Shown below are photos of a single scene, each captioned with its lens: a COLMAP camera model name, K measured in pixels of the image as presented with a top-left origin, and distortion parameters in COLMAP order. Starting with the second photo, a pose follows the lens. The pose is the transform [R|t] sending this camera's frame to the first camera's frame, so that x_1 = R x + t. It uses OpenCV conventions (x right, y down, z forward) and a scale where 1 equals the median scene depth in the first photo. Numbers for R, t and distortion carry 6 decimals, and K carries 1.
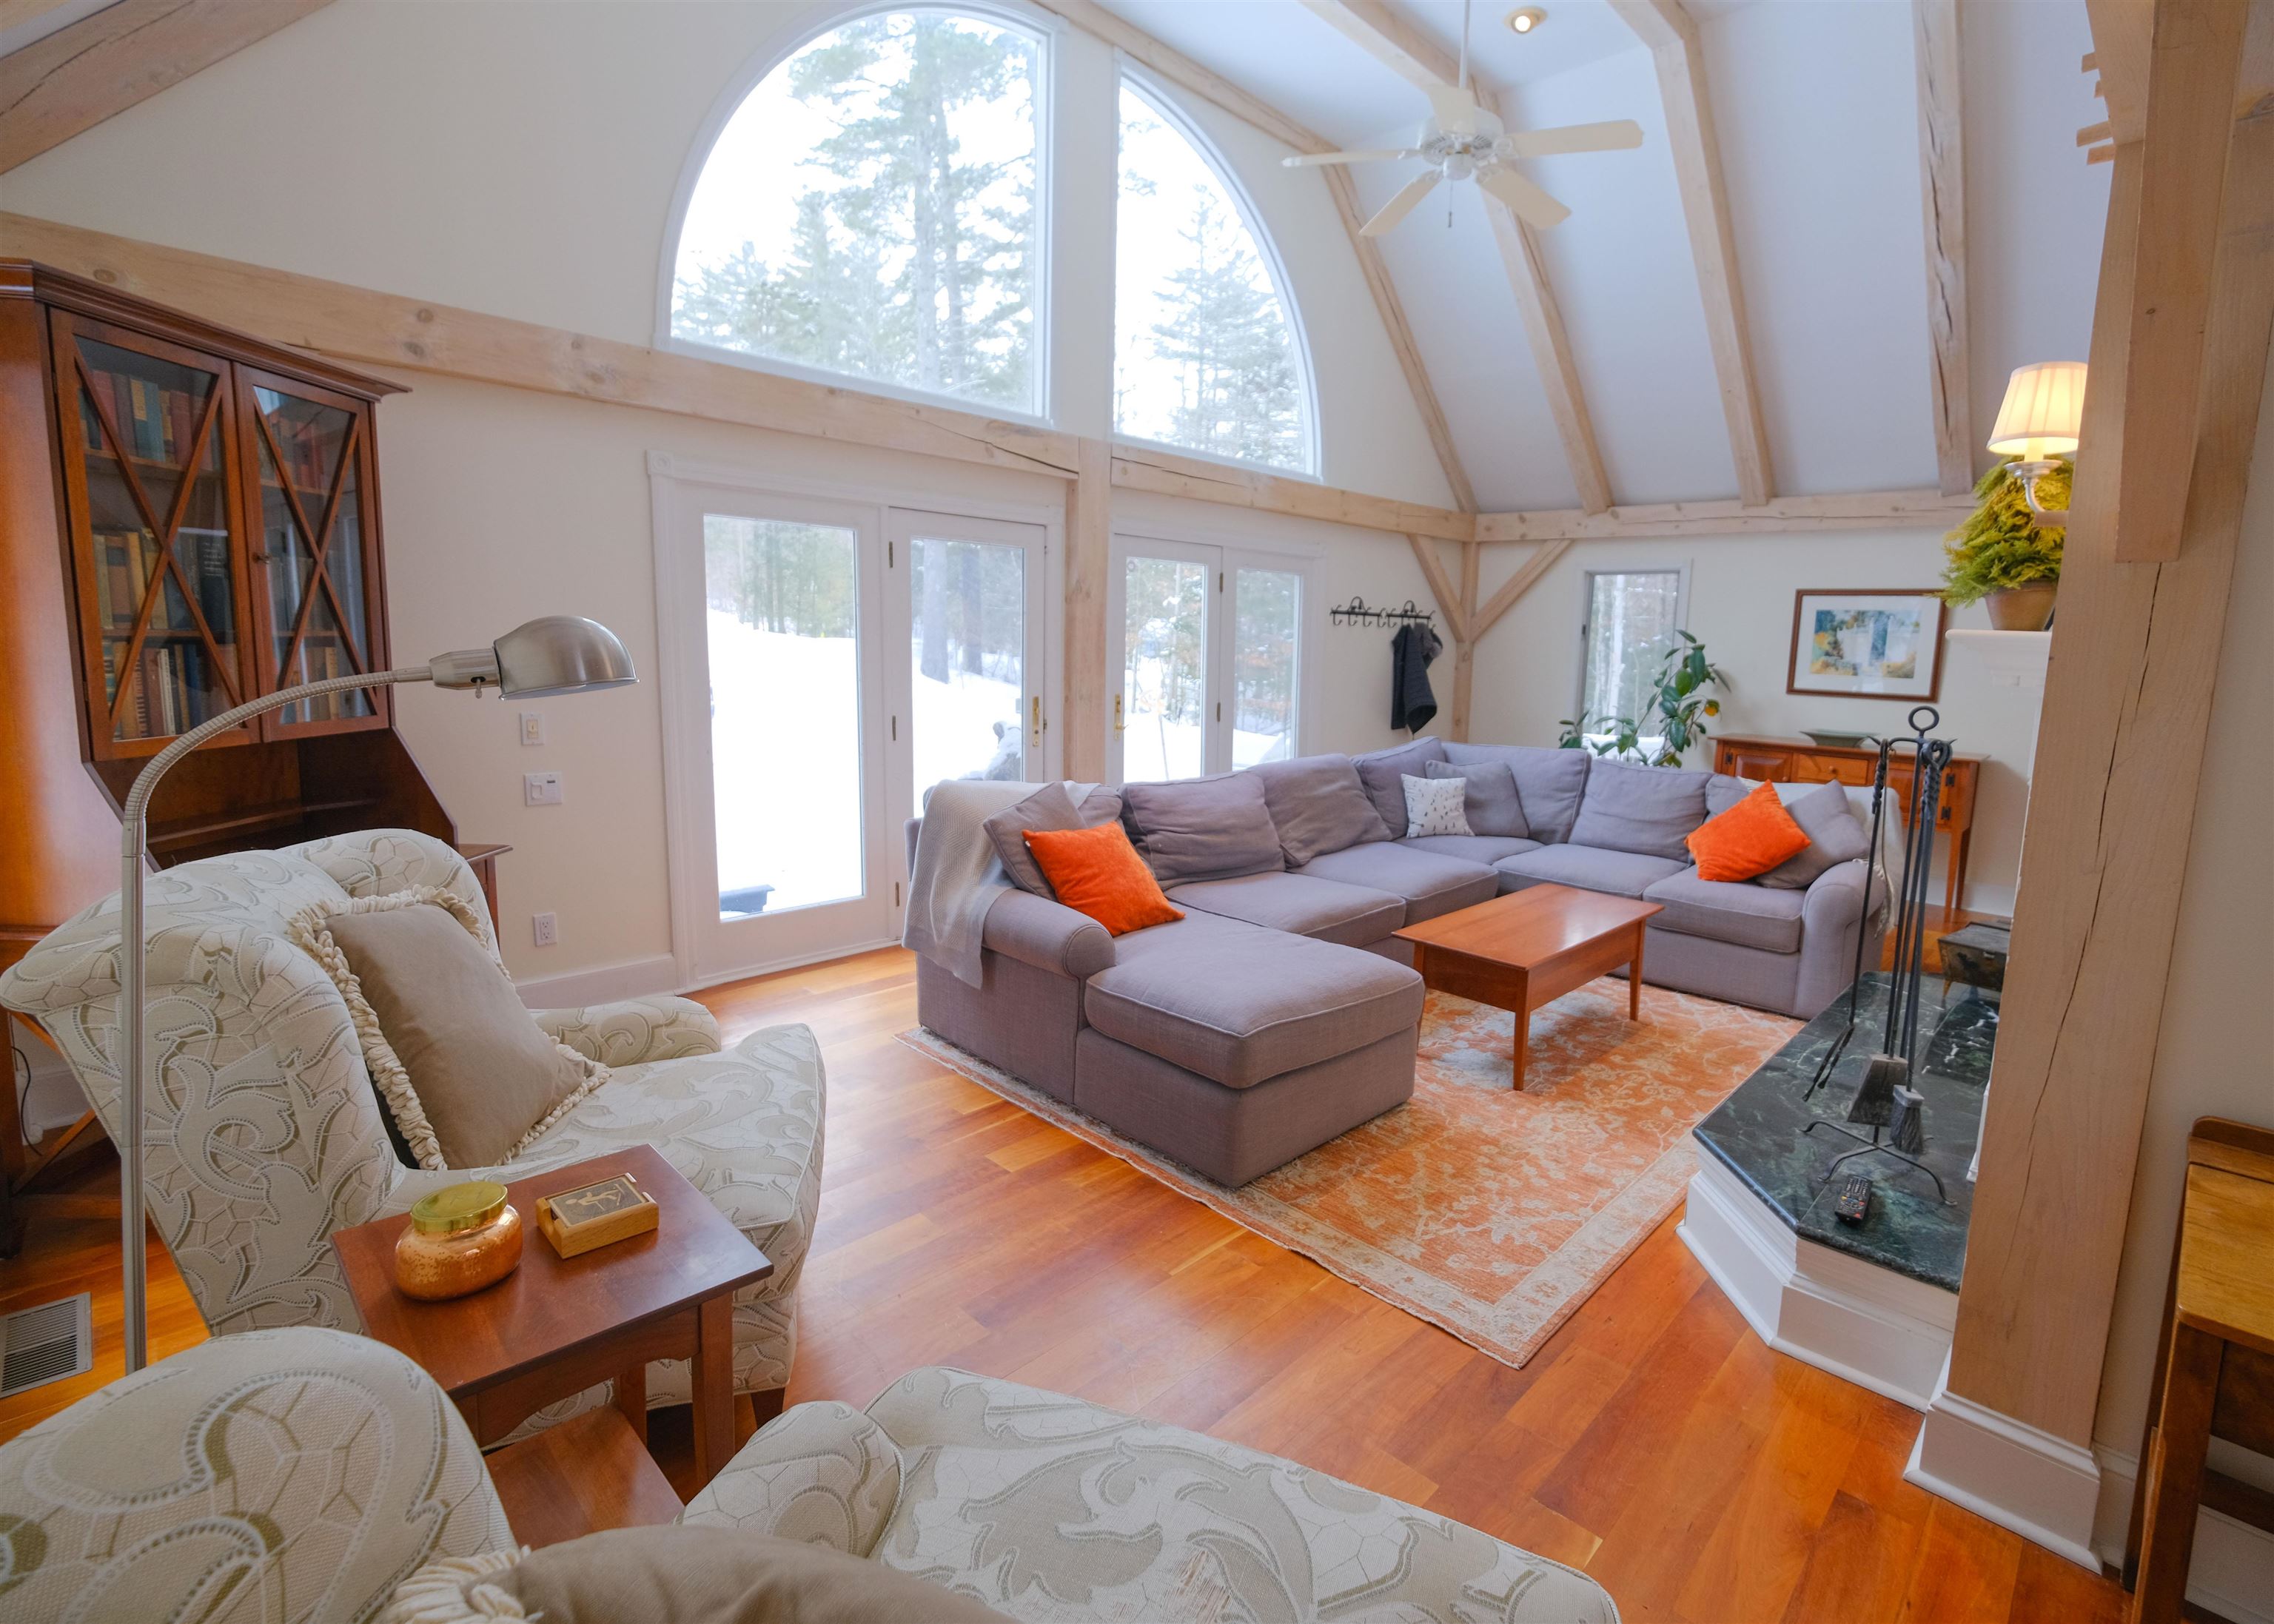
lens RADIAL K [[1048.8, 0, 1233.9], [0, 1048.8, 777.7], [0, 0, 1]] dist [-0.005052, -0.000289]
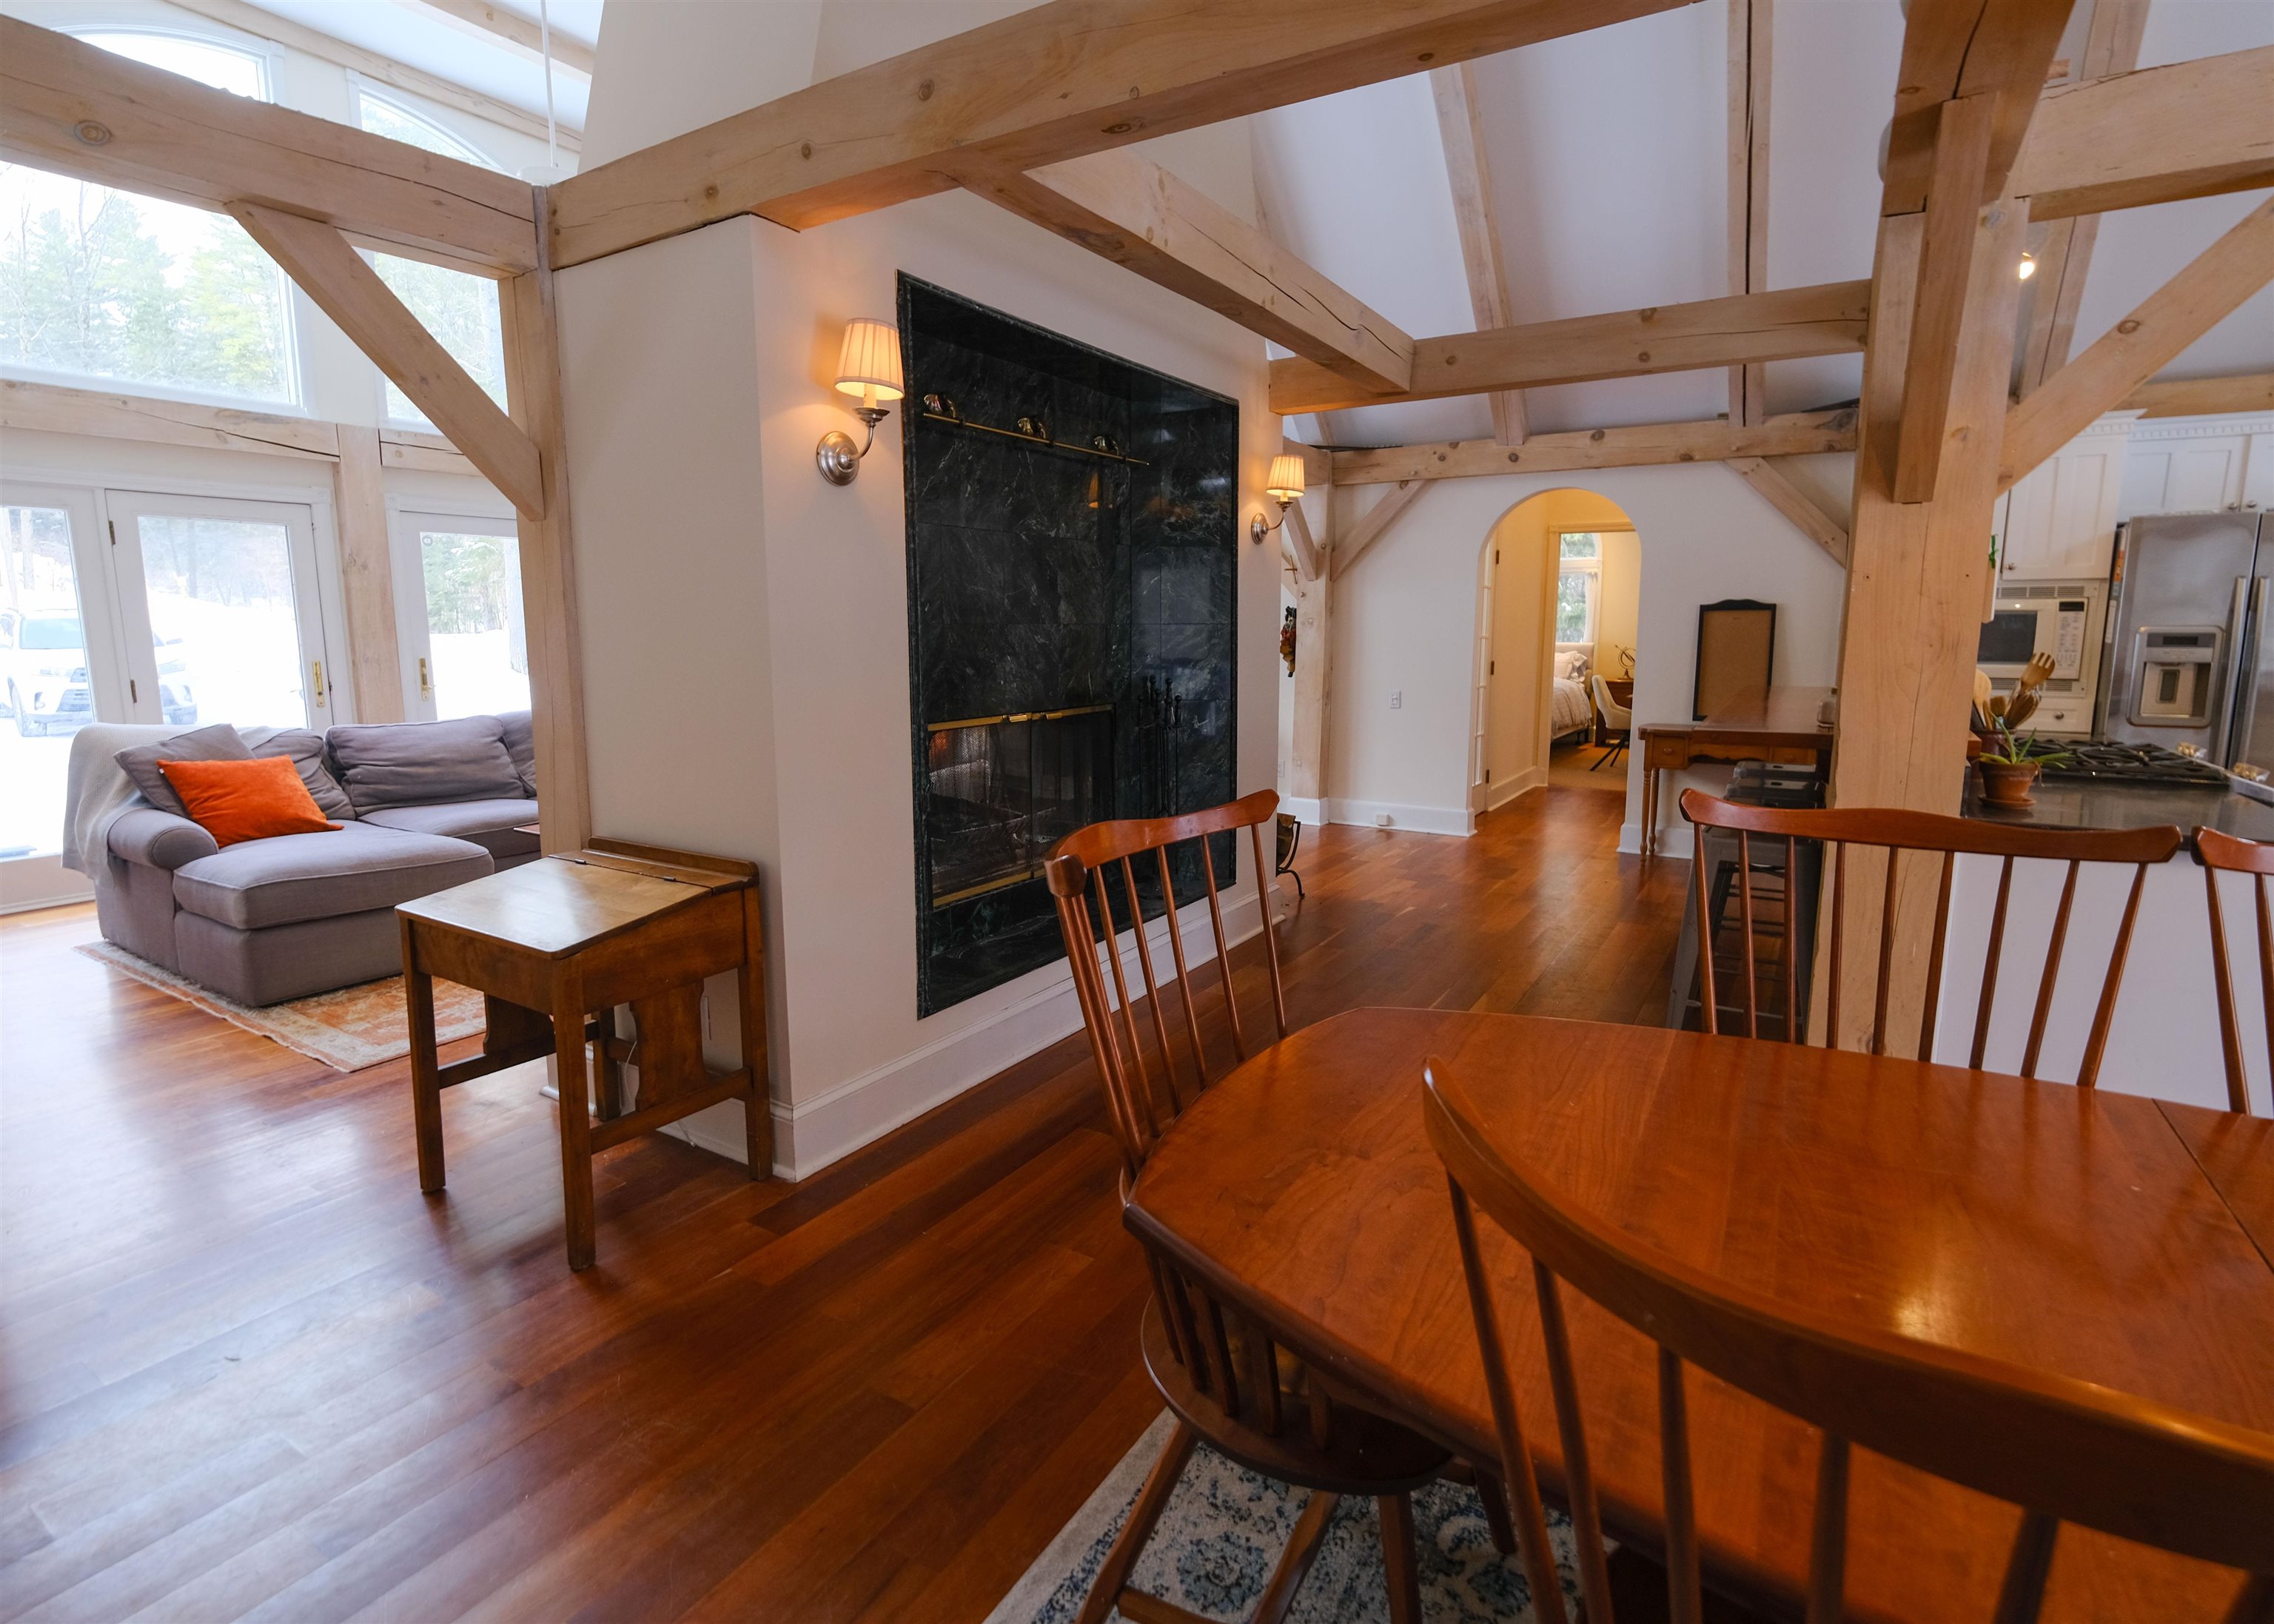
lens RADIAL K [[1099.3, 0, 1185.8], [0, 1099.3, 782.9], [0, 0, 1]] dist [-0.014046, 0.001200]
pose [[0.976796, -0.059046, 0.205869, 0.569042], [0.055869, 0.998213, 0.021214, 0.094921], [-0.206754, -0.009220, 0.978349, -0.375710]]
